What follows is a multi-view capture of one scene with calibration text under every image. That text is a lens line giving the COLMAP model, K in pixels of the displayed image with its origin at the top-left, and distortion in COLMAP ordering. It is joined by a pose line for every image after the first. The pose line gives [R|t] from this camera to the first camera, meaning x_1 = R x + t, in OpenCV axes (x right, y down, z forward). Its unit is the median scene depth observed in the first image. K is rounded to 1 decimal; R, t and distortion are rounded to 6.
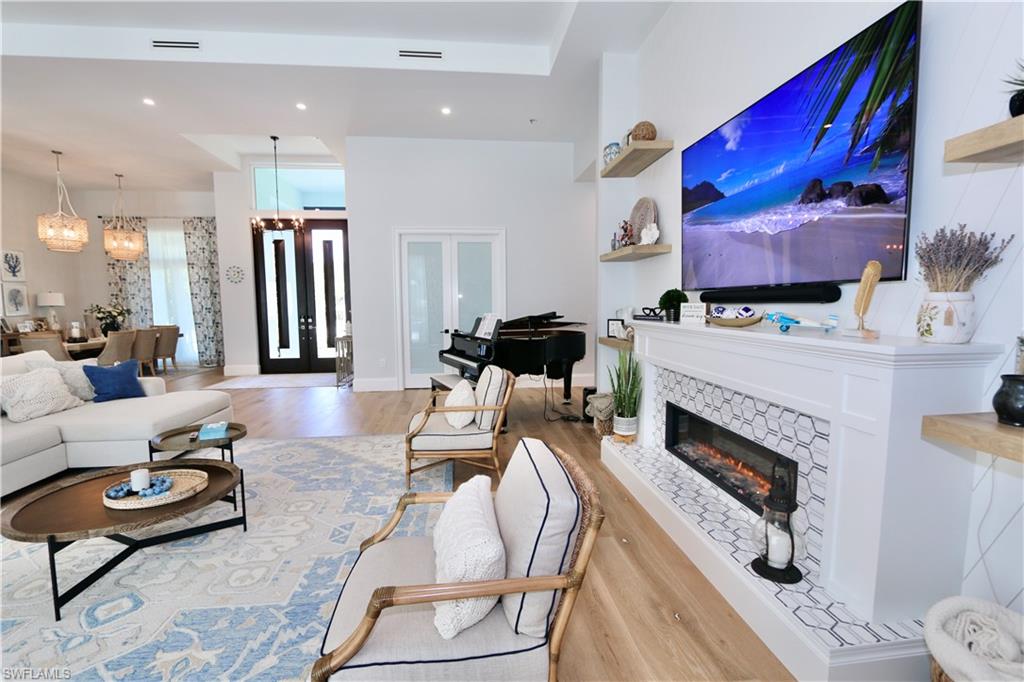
lens RADIAL K [[468.0, 0, 514.8], [0, 468.0, 346.8], [0, 0, 1]] dist [-0.011809, 0.000410]
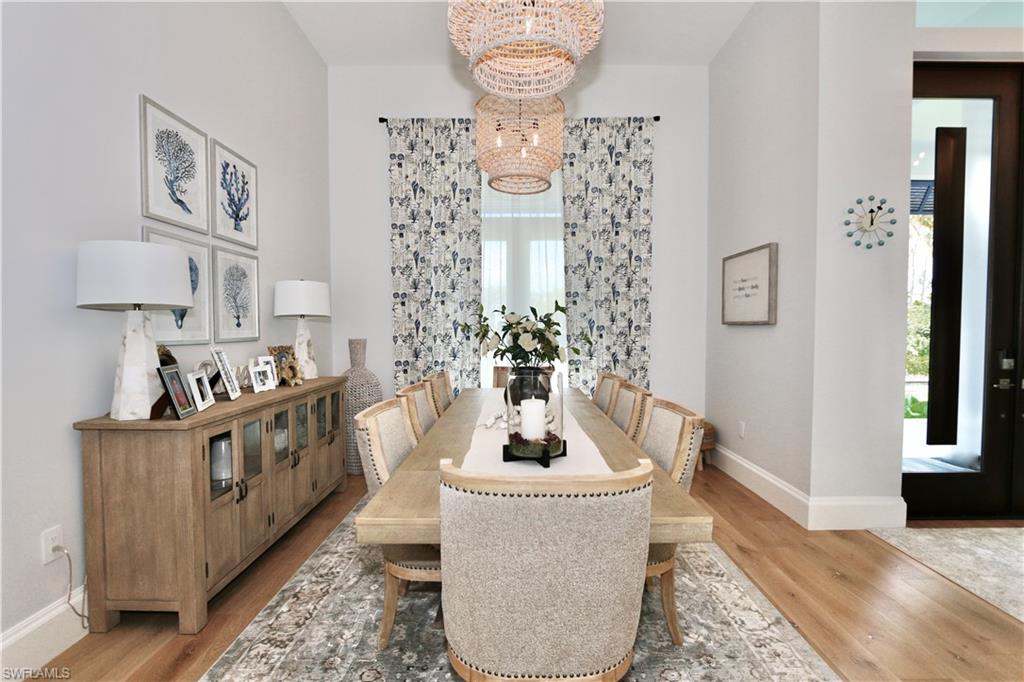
lens RADIAL K [[468.0, 0, 516.4], [0, 468.0, 345.0], [0, 0, 1]] dist [-0.011809, 0.000410]
pose [[0.993973, 0.010001, -0.109170, -0.834839], [-0.016016, 0.998393, -0.054358, -0.049562], [0.108451, 0.055779, 0.992536, 0.677776]]
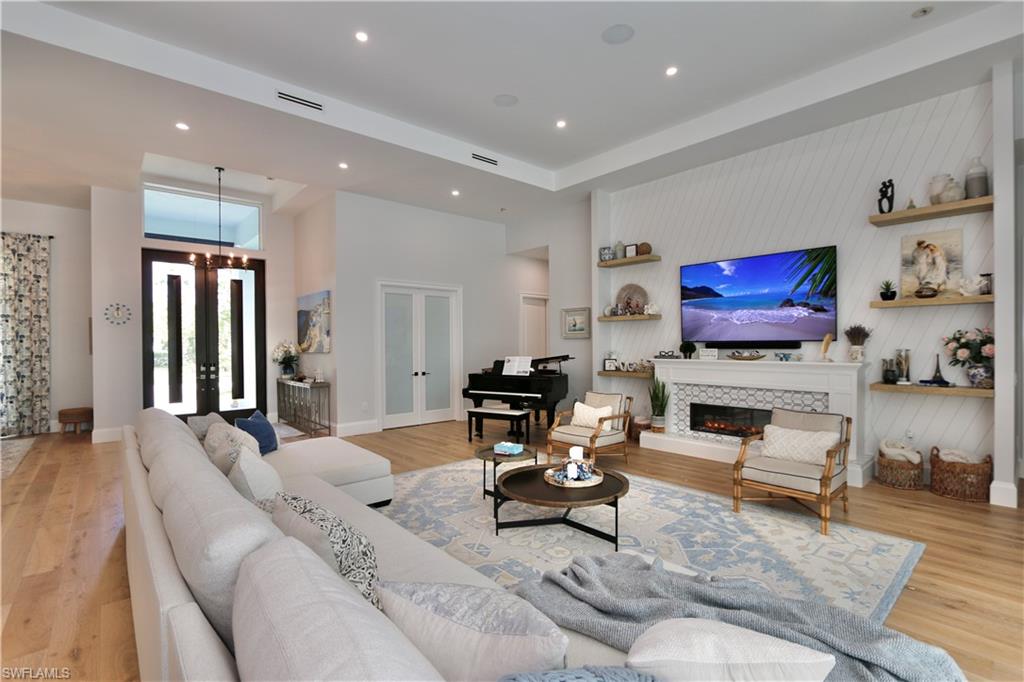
lens RADIAL K [[468.0, 0, 511.5], [0, 468.0, 347.8], [0, 0, 1]] dist [-0.011809, 0.000410]
pose [[0.819165, -0.003180, 0.573549, -0.519949], [0.054881, 0.995831, -0.072863, -0.000681], [-0.570926, 0.091164, 0.815924, -0.038702]]
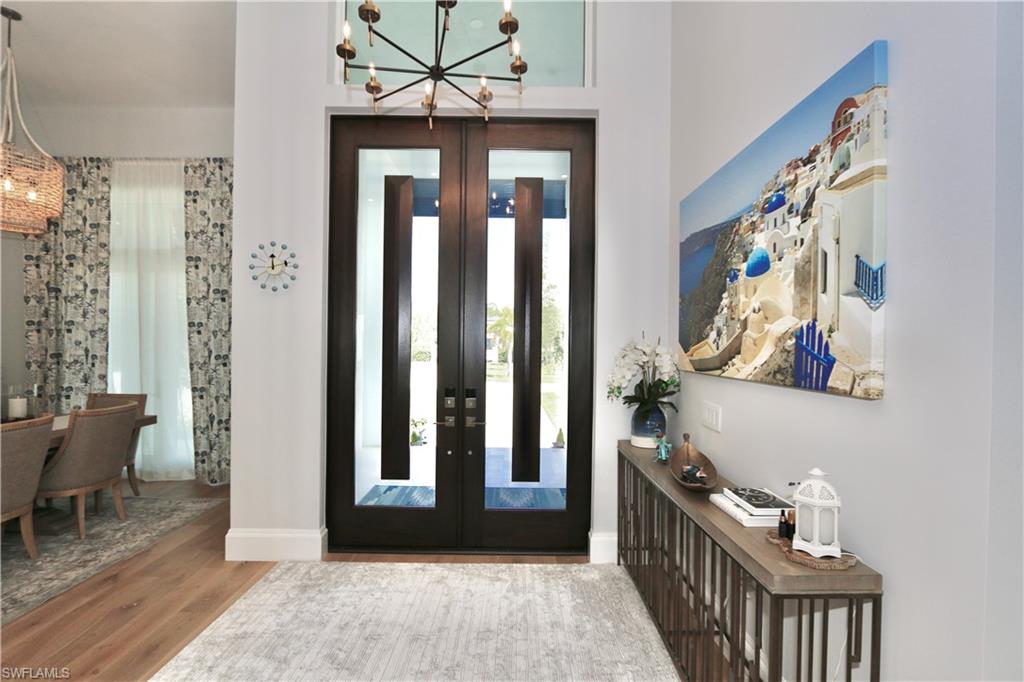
lens RADIAL K [[468.0, 0, 510.8], [0, 468.0, 347.3], [0, 0, 1]] dist [-0.011809, 0.000410]
pose [[0.993833, 0.020847, -0.108907, -0.402030], [-0.030480, 0.995693, -0.087553, -0.073291], [0.106613, 0.090332, 0.990189, 0.706183]]
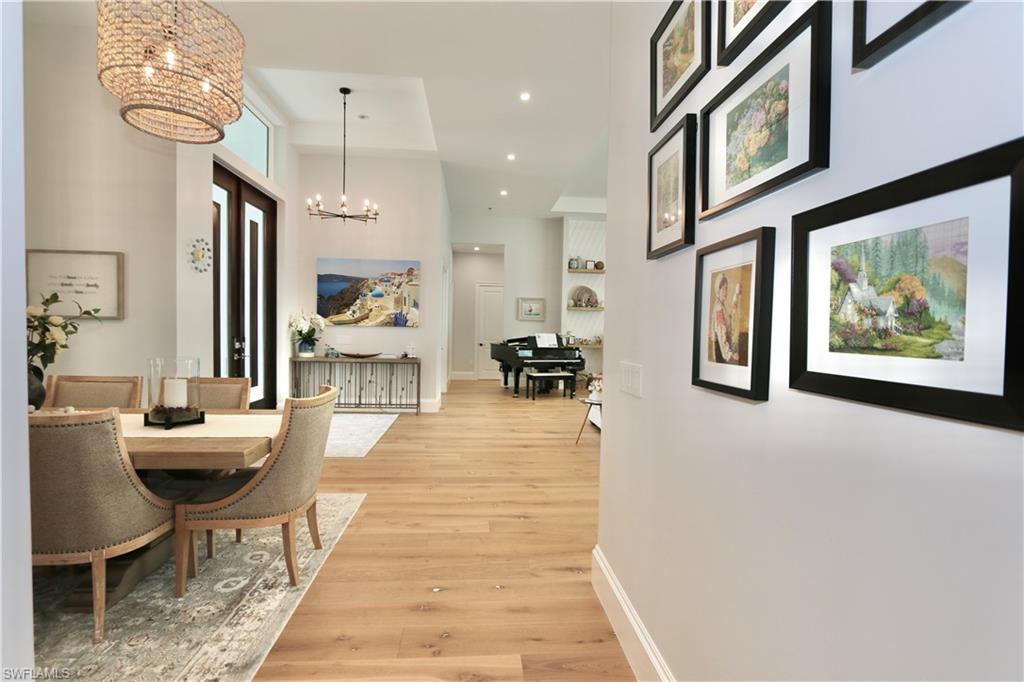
lens RADIAL K [[468.0, 0, 517.5], [0, 468.0, 342.7], [0, 0, 1]] dist [-0.011809, 0.000410]
pose [[0.009977, -0.019194, 0.999766, -1.129028], [0.073572, 0.997120, 0.018409, -0.047991], [-0.997240, 0.073371, 0.011360, 0.686275]]
